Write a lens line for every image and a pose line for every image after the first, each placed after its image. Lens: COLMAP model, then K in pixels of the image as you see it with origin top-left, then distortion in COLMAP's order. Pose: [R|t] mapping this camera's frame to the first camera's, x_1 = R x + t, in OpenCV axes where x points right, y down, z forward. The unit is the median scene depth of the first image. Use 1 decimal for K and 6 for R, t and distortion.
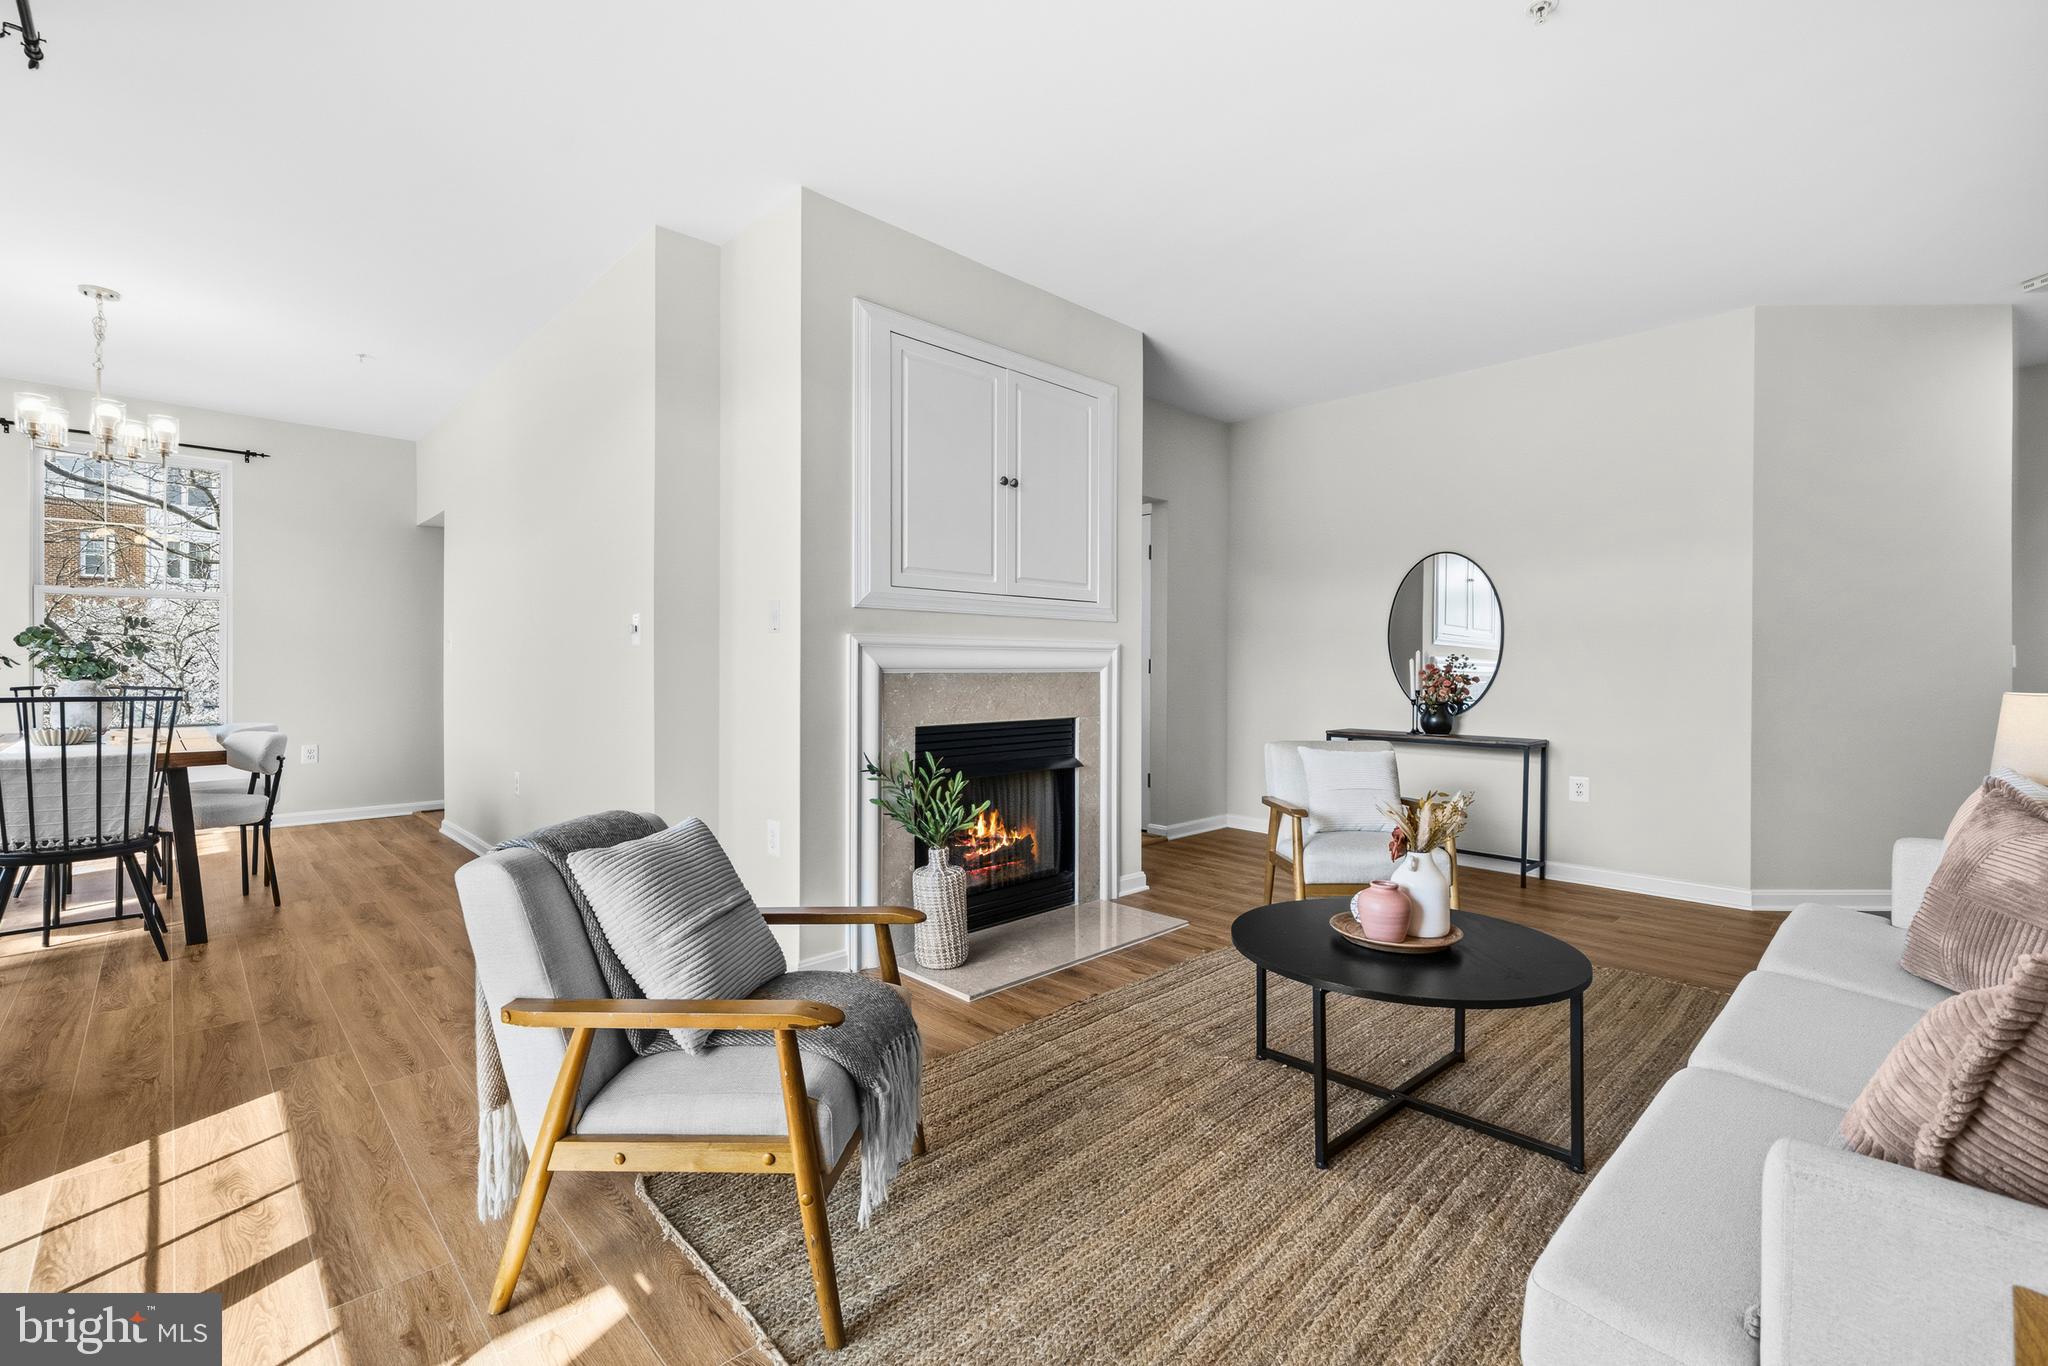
lens RADIAL K [[891.5, 0, 1039.5], [0, 891.5, 676.7], [0, 0, 1]] dist [-0.001479, 0.000382]
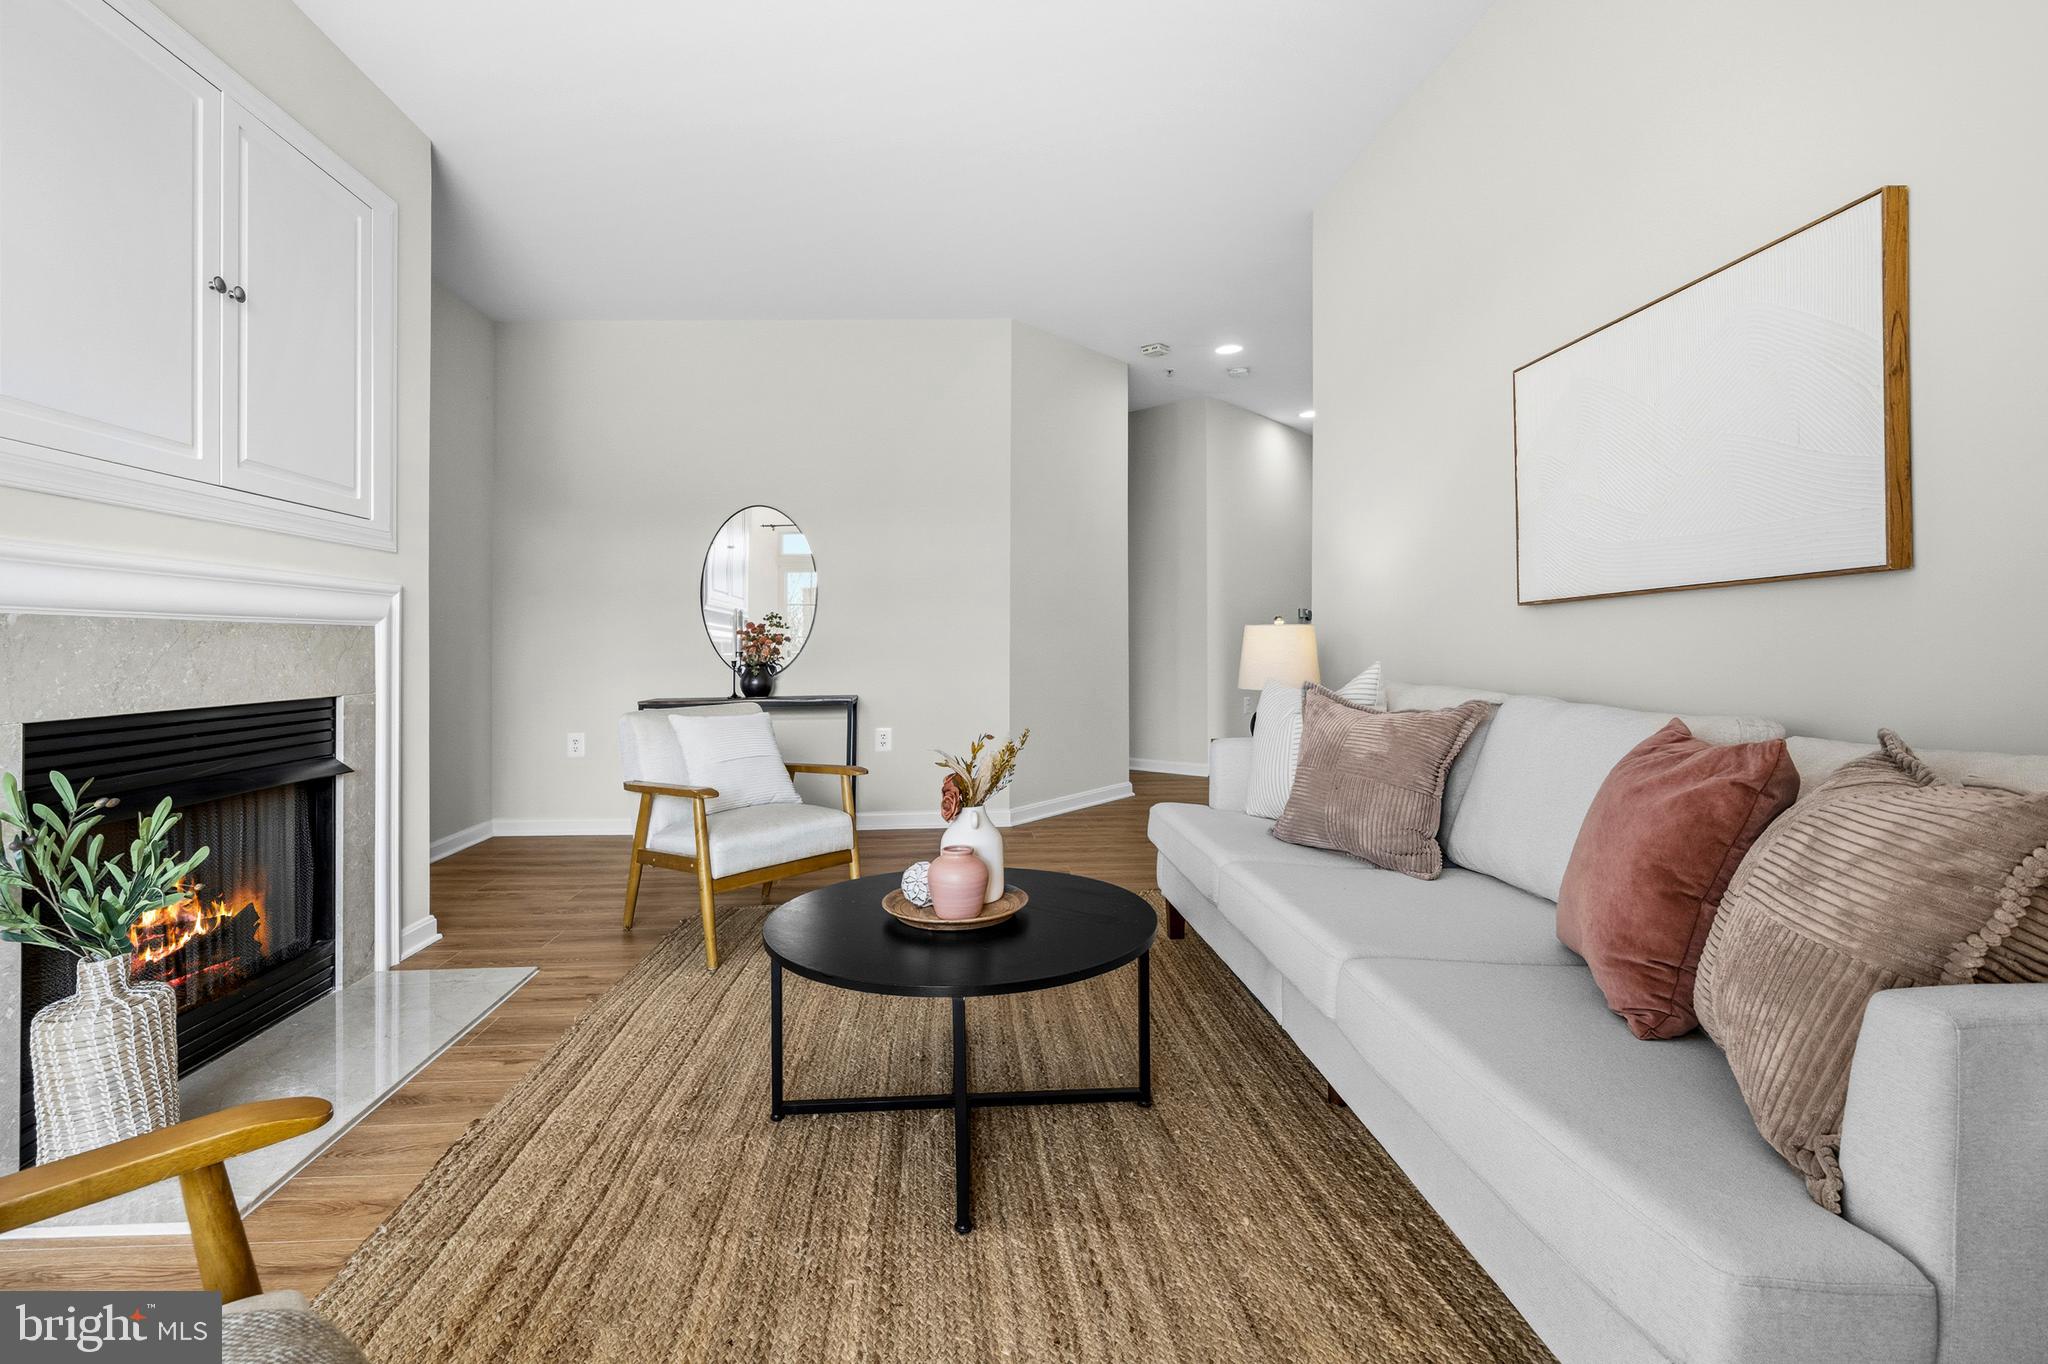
lens RADIAL K [[891.5, 0, 947.3], [0, 891.5, 645.7], [0, 0, 1]] dist [-0.001479, 0.000382]
pose [[0.684265, -0.015727, 0.729064, -0.141112], [0.030609, 0.999506, -0.007167, 0.031175], [-0.728591, 0.027220, 0.684408, 0.275683]]
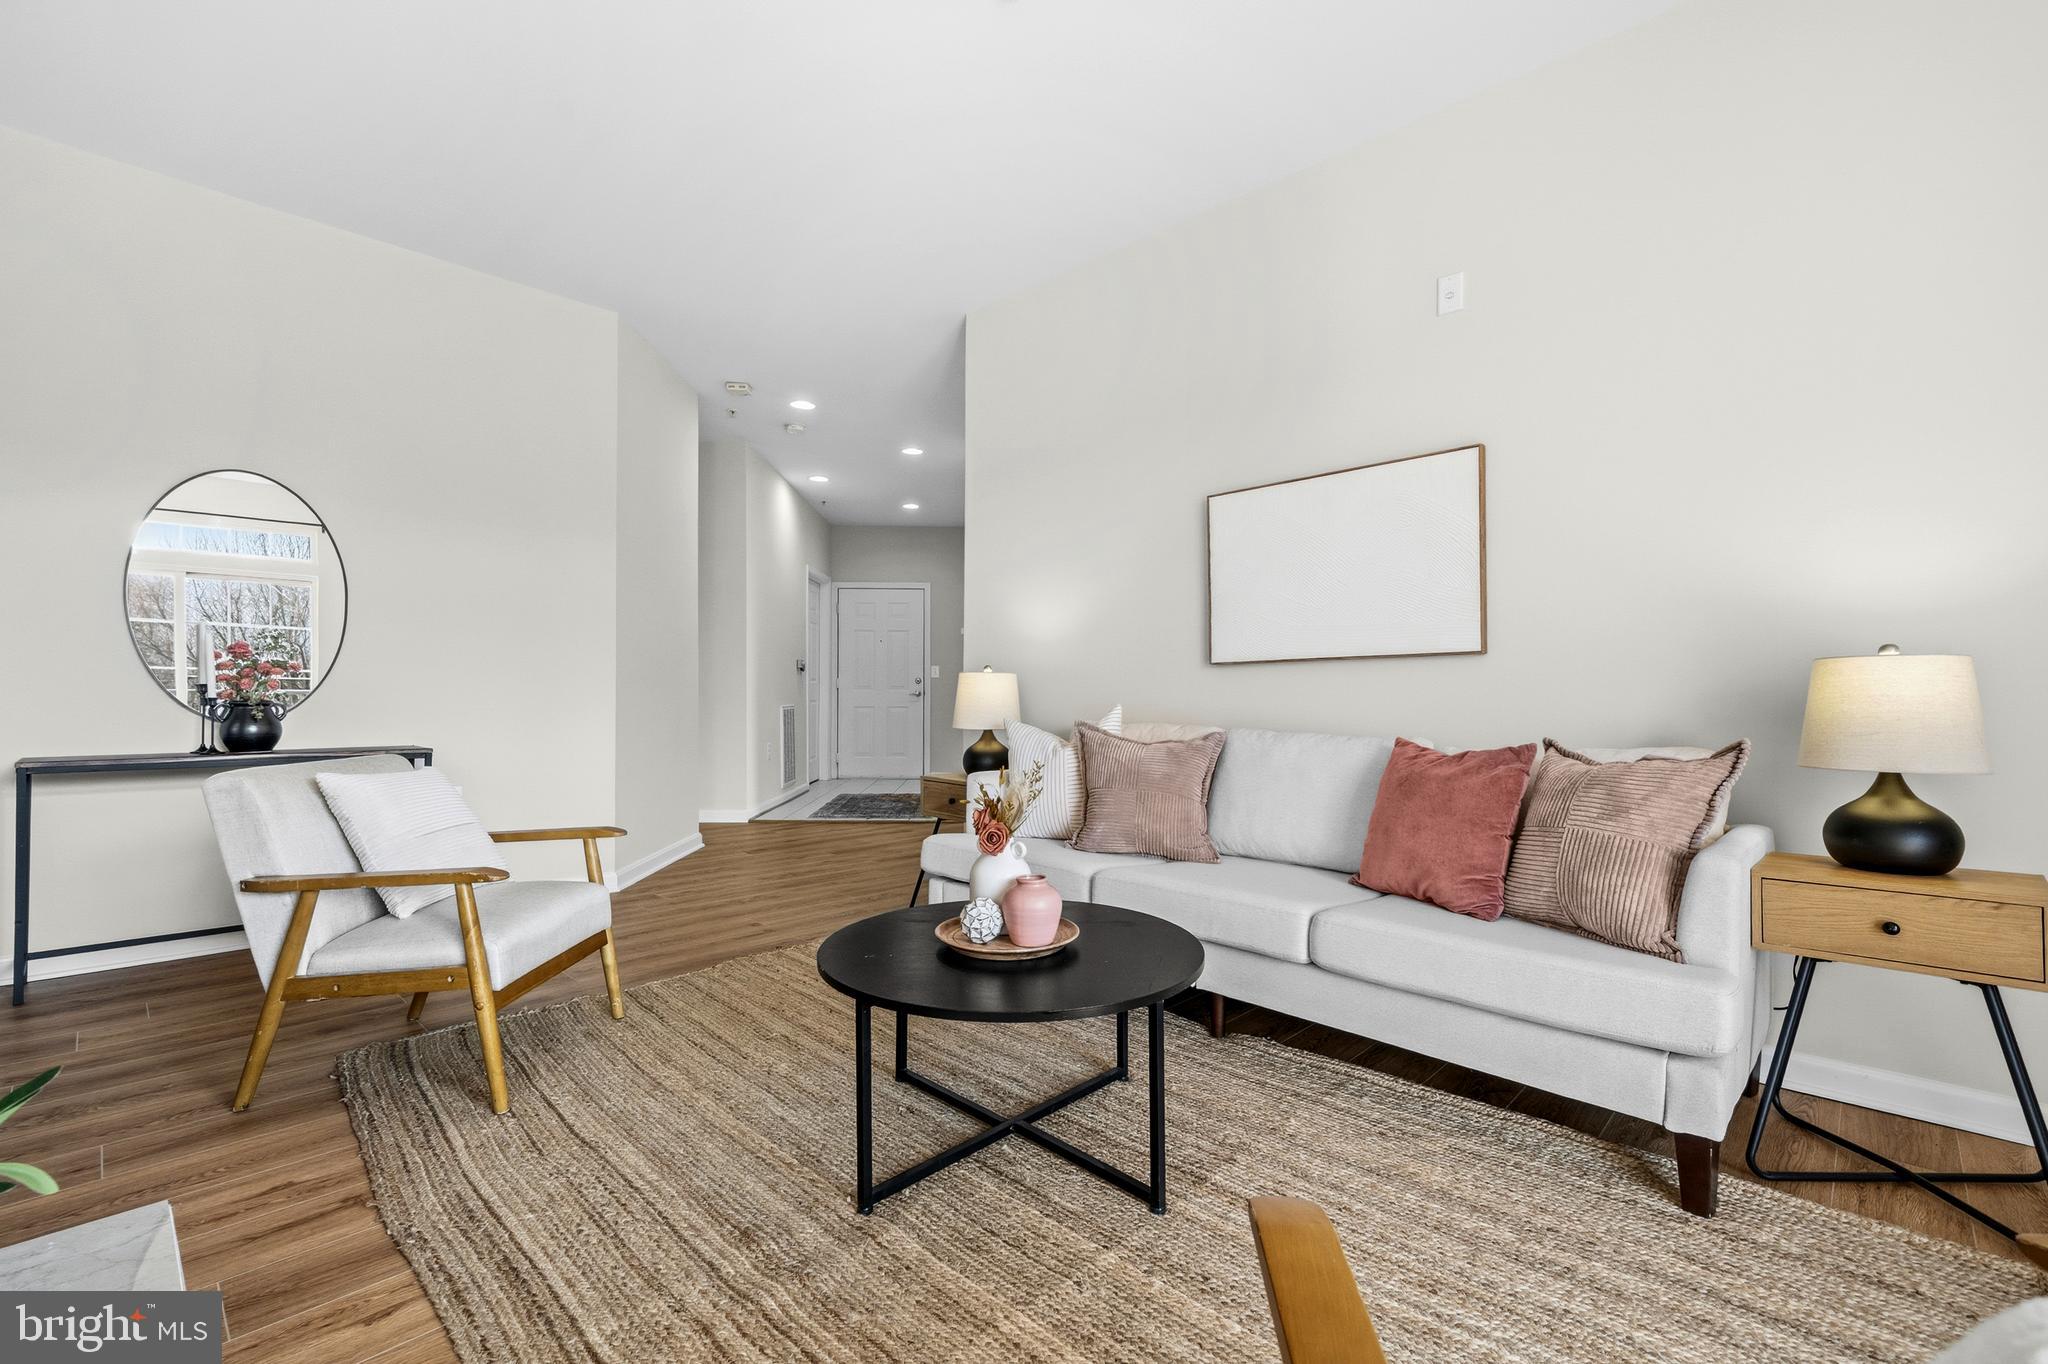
lens RADIAL K [[891.5, 0, 1025.8], [0, 891.5, 688.0], [0, 0, 1]] dist [-0.001479, 0.000382]
pose [[-0.014600, 0.002867, 0.999889, -0.295807], [0.011368, 0.999932, -0.002701, 0.037309], [-0.999829, 0.011328, -0.014632, 0.653826]]
